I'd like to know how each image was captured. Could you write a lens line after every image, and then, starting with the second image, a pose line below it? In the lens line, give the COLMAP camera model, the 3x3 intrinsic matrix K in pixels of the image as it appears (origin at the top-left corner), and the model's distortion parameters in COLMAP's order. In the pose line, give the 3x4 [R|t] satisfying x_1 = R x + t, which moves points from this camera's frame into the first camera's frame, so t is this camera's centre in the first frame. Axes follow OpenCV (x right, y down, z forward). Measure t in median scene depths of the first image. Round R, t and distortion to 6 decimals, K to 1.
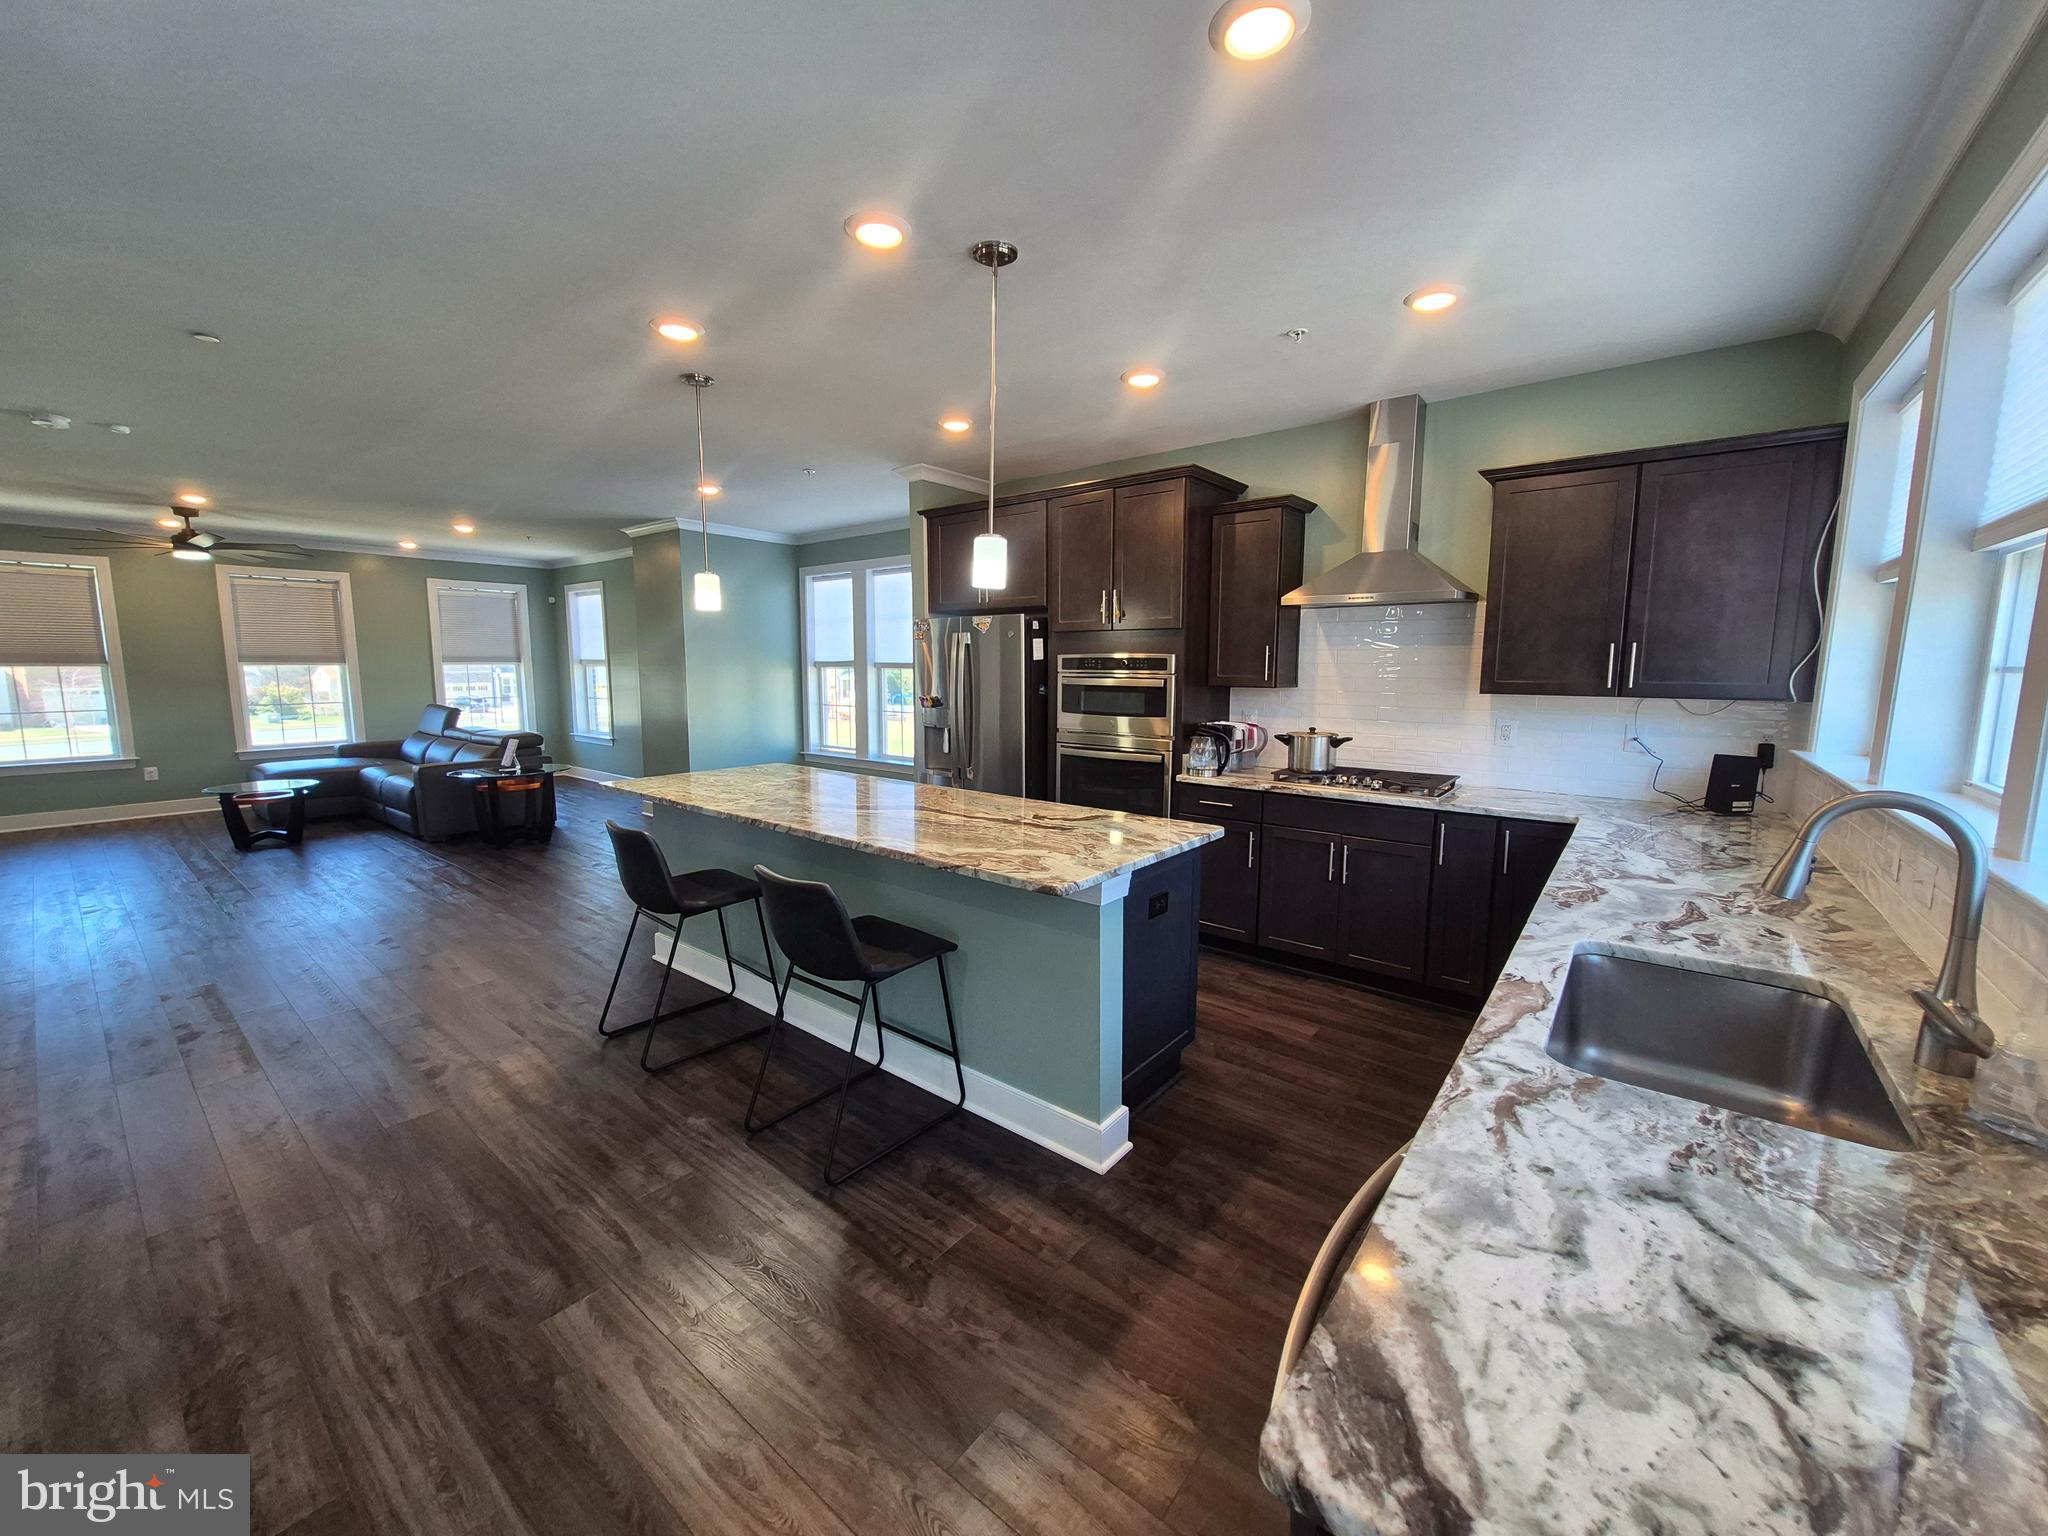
lens RADIAL K [[796.0, 0, 1008.8], [0, 796.0, 760.6], [0, 0, 1]] dist [0.001659, -0.001908]
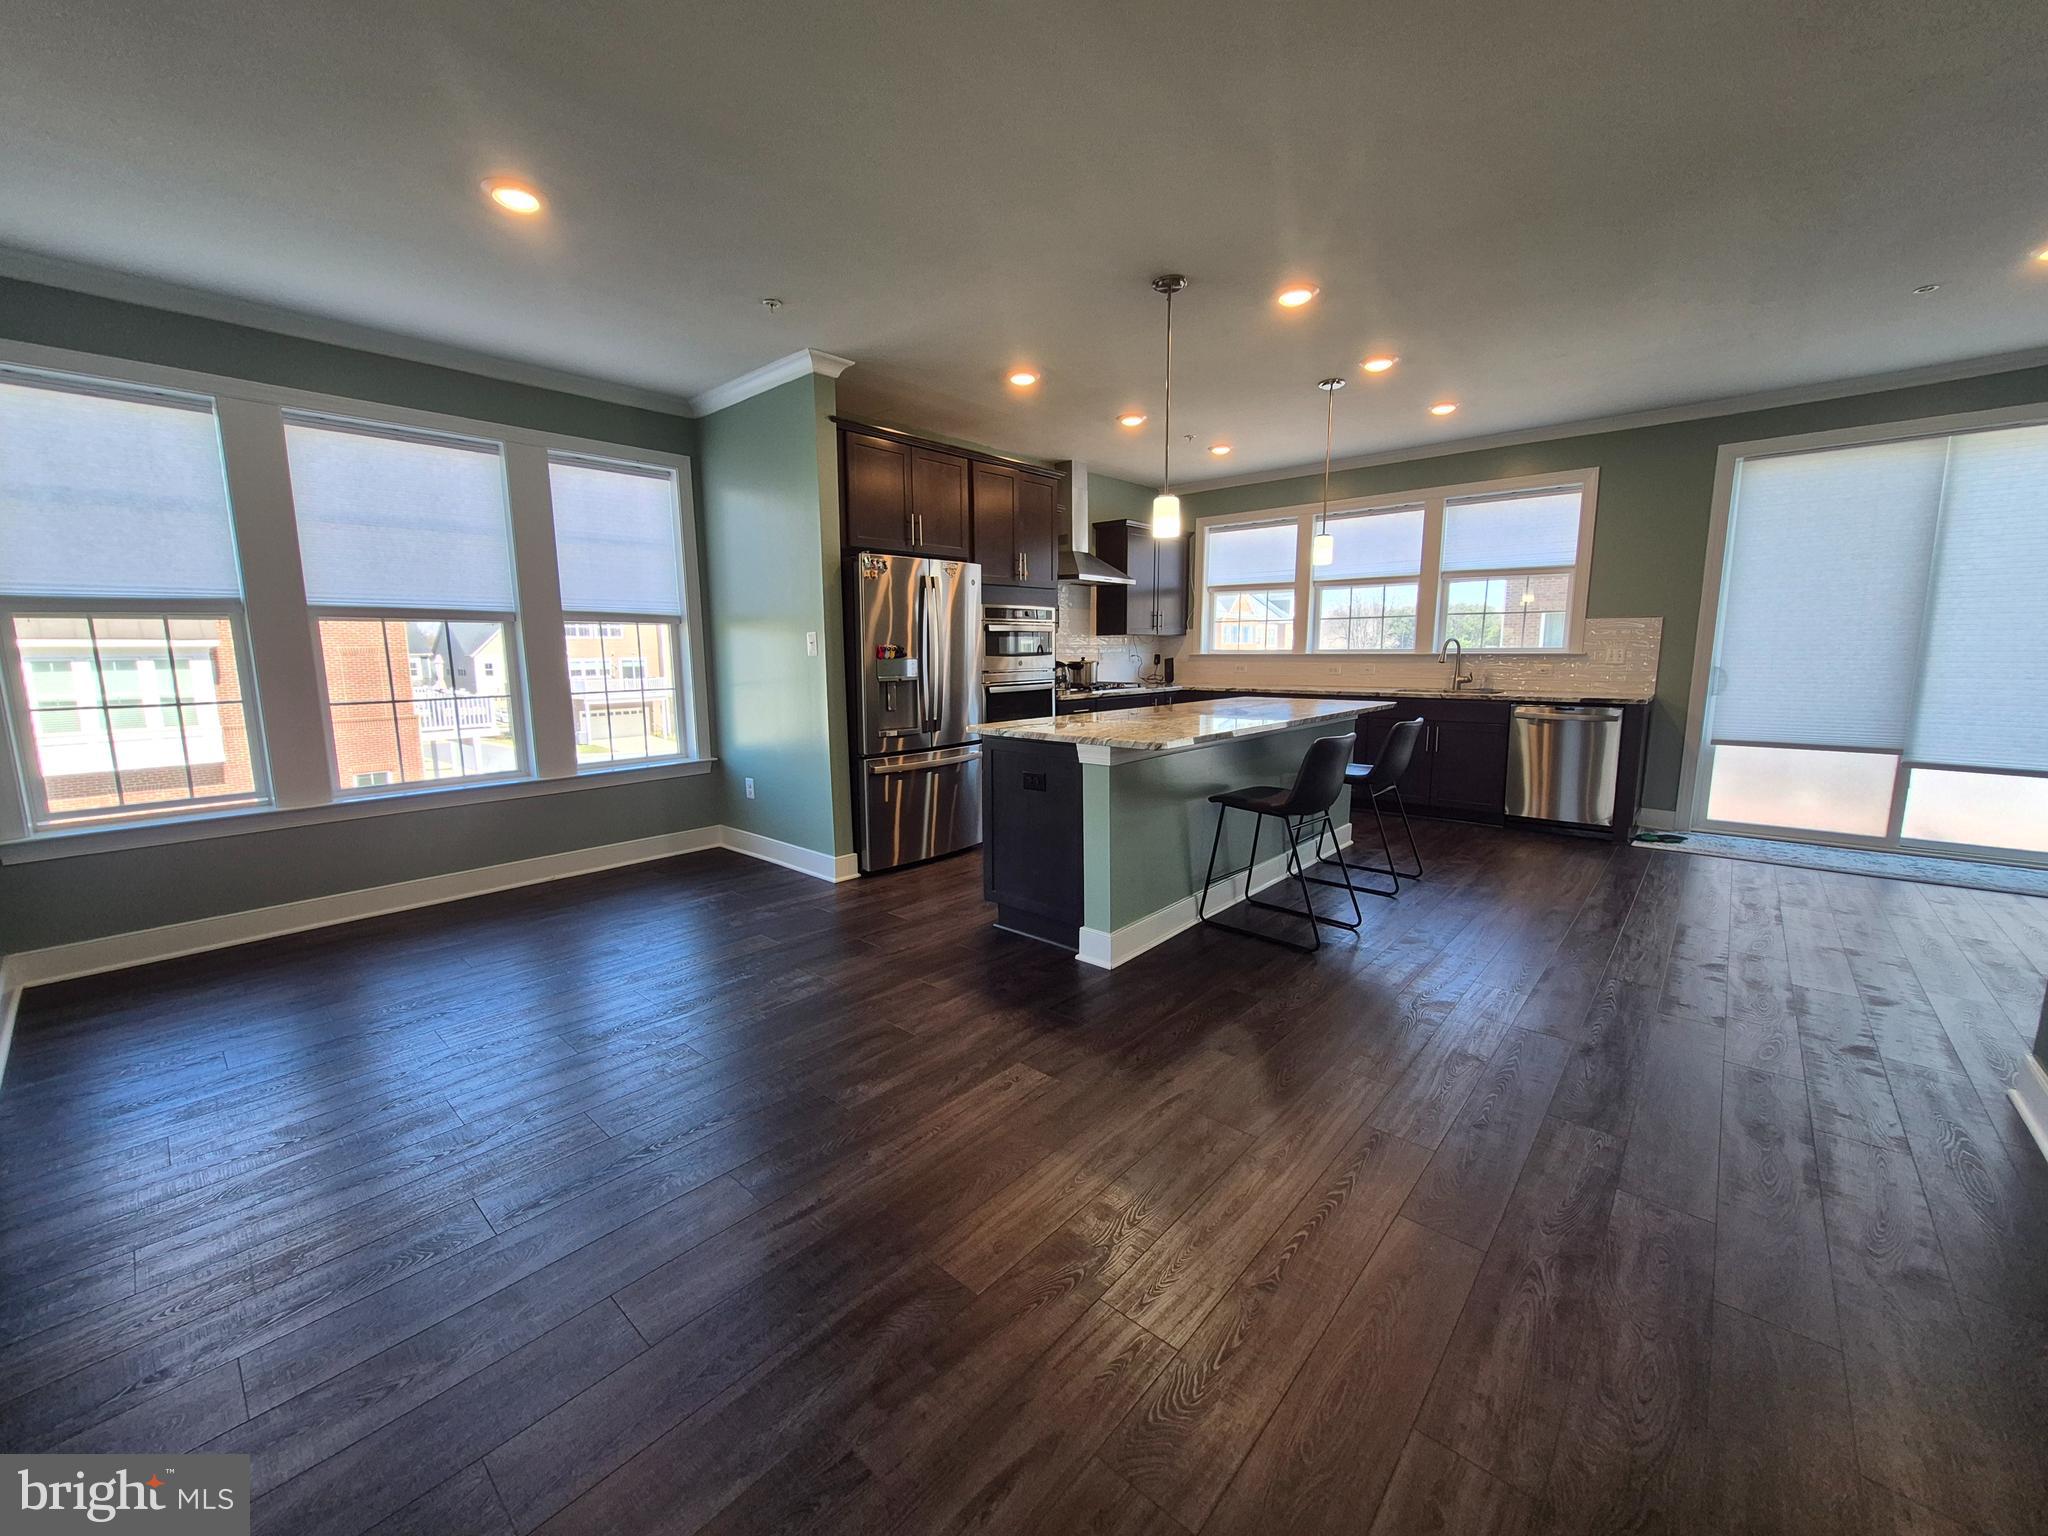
lens RADIAL K [[796.0, 0, 1018.1], [0, 796.0, 751.2], [0, 0, 1]] dist [0.001659, -0.001908]
pose [[0.048967, -0.134873, 0.989652, -1.179652], [0.130459, 0.983216, 0.127540, -0.073425], [-0.990244, 0.122863, 0.065741, 0.996254]]
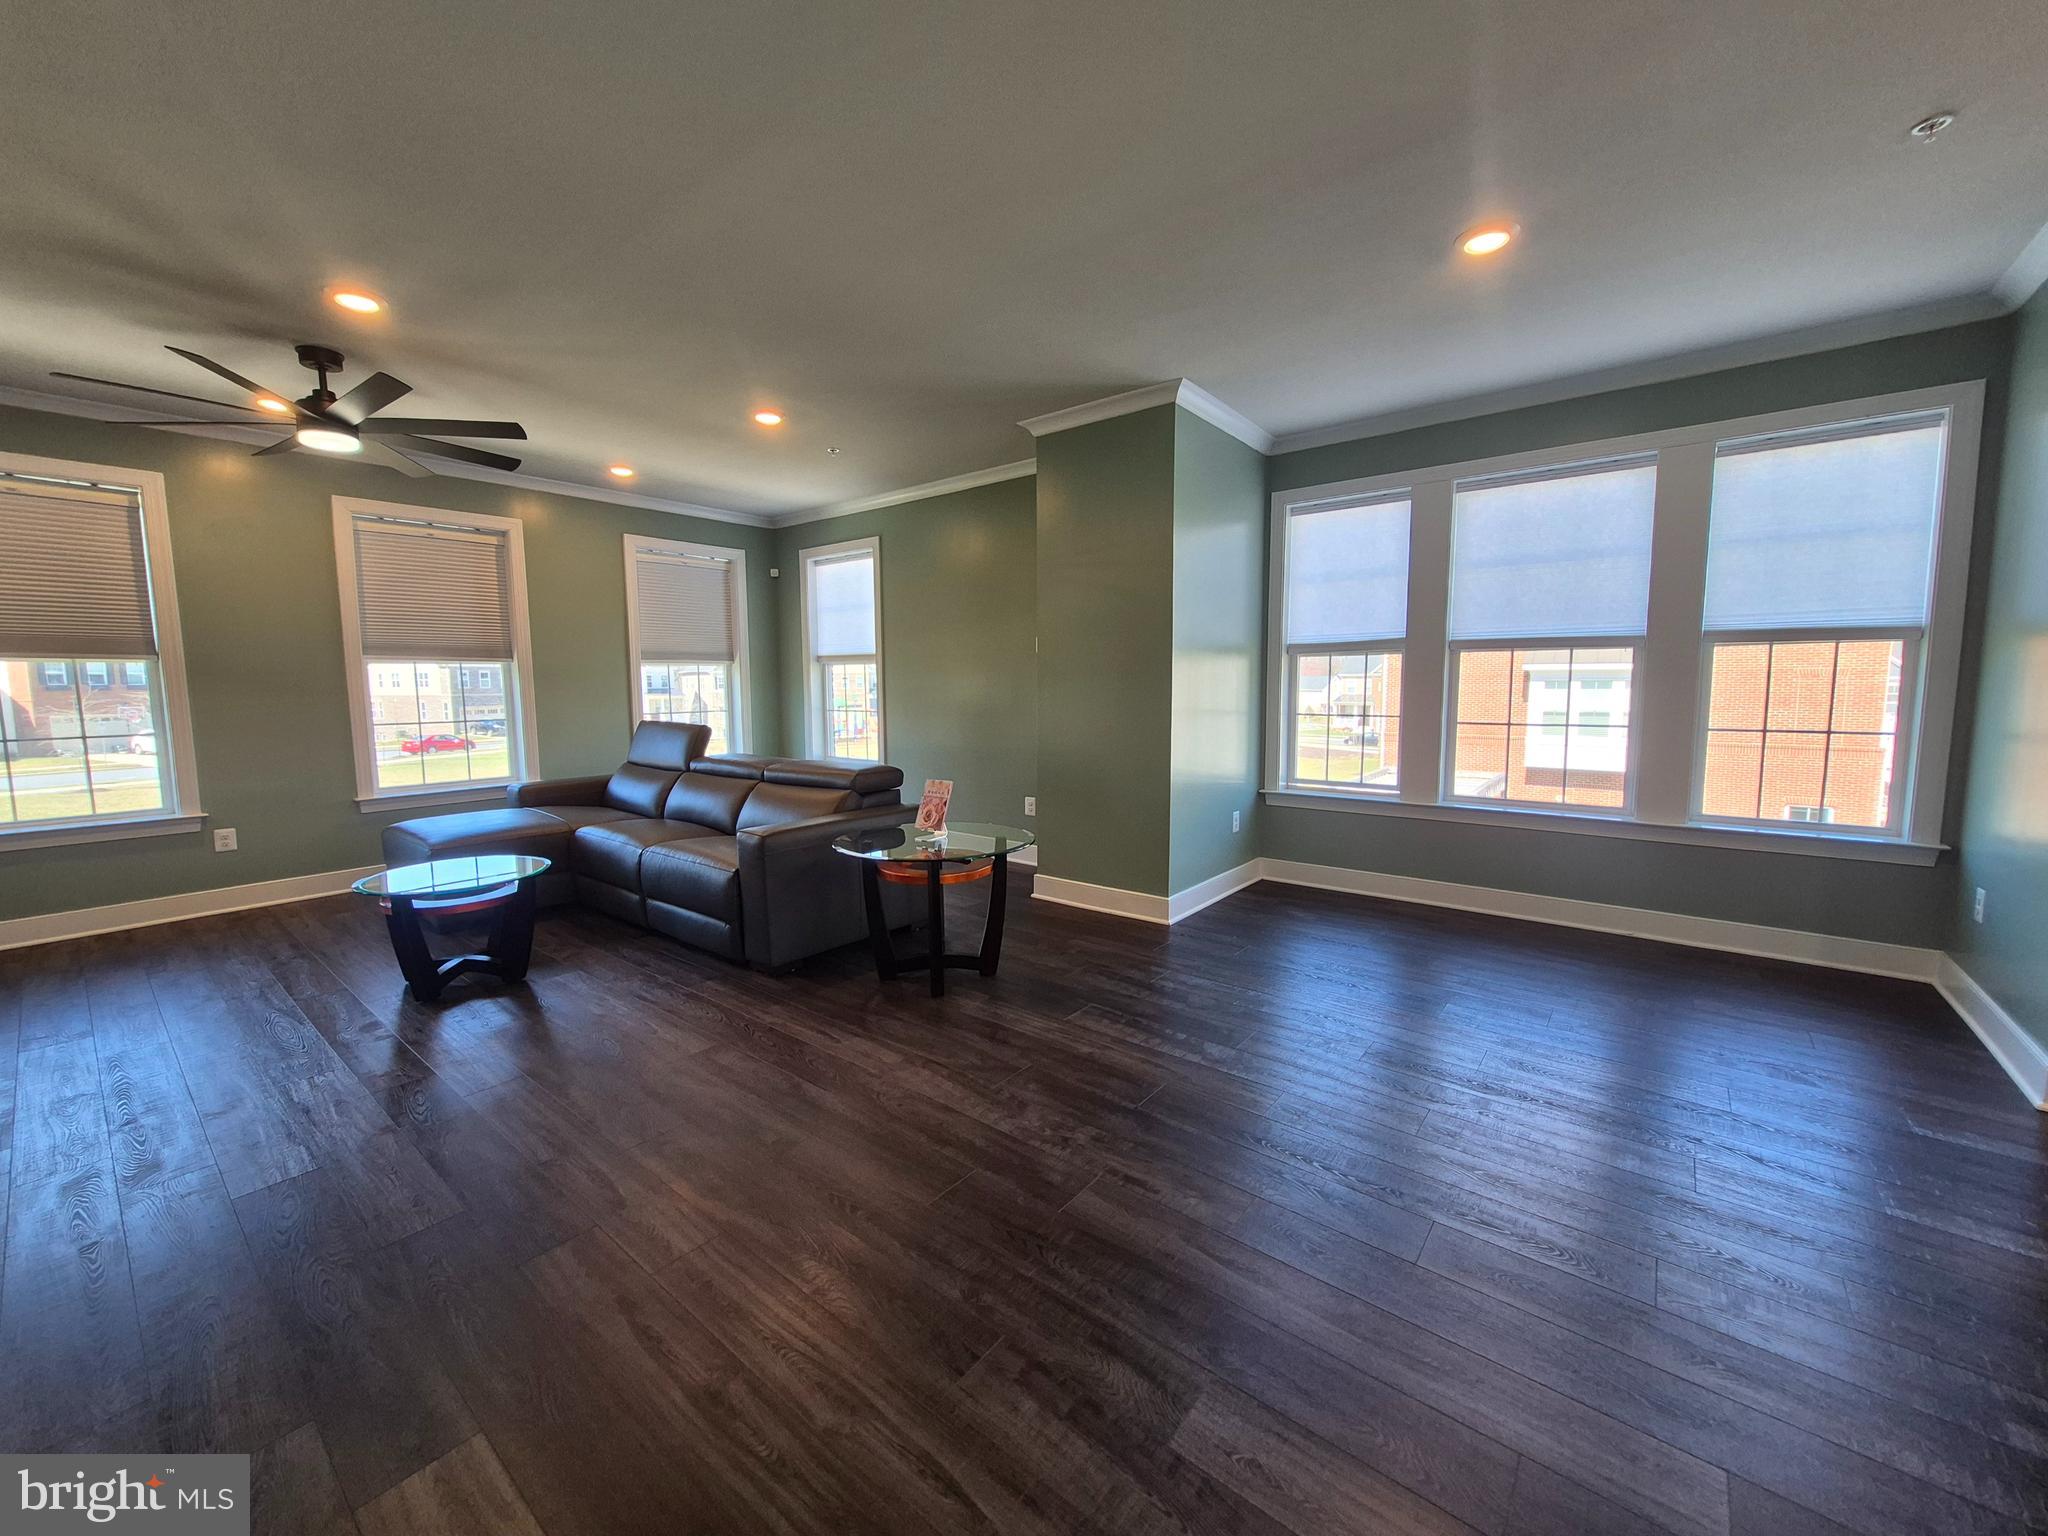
lens RADIAL K [[796.0, 0, 1014.2], [0, 796.0, 760.3], [0, 0, 1]] dist [0.001659, -0.001908]
pose [[0.999944, -0.010611, -0.000388, -0.908355], [0.010599, 0.999691, -0.022491, -0.044429], [0.000627, 0.022486, 0.999747, 0.751825]]
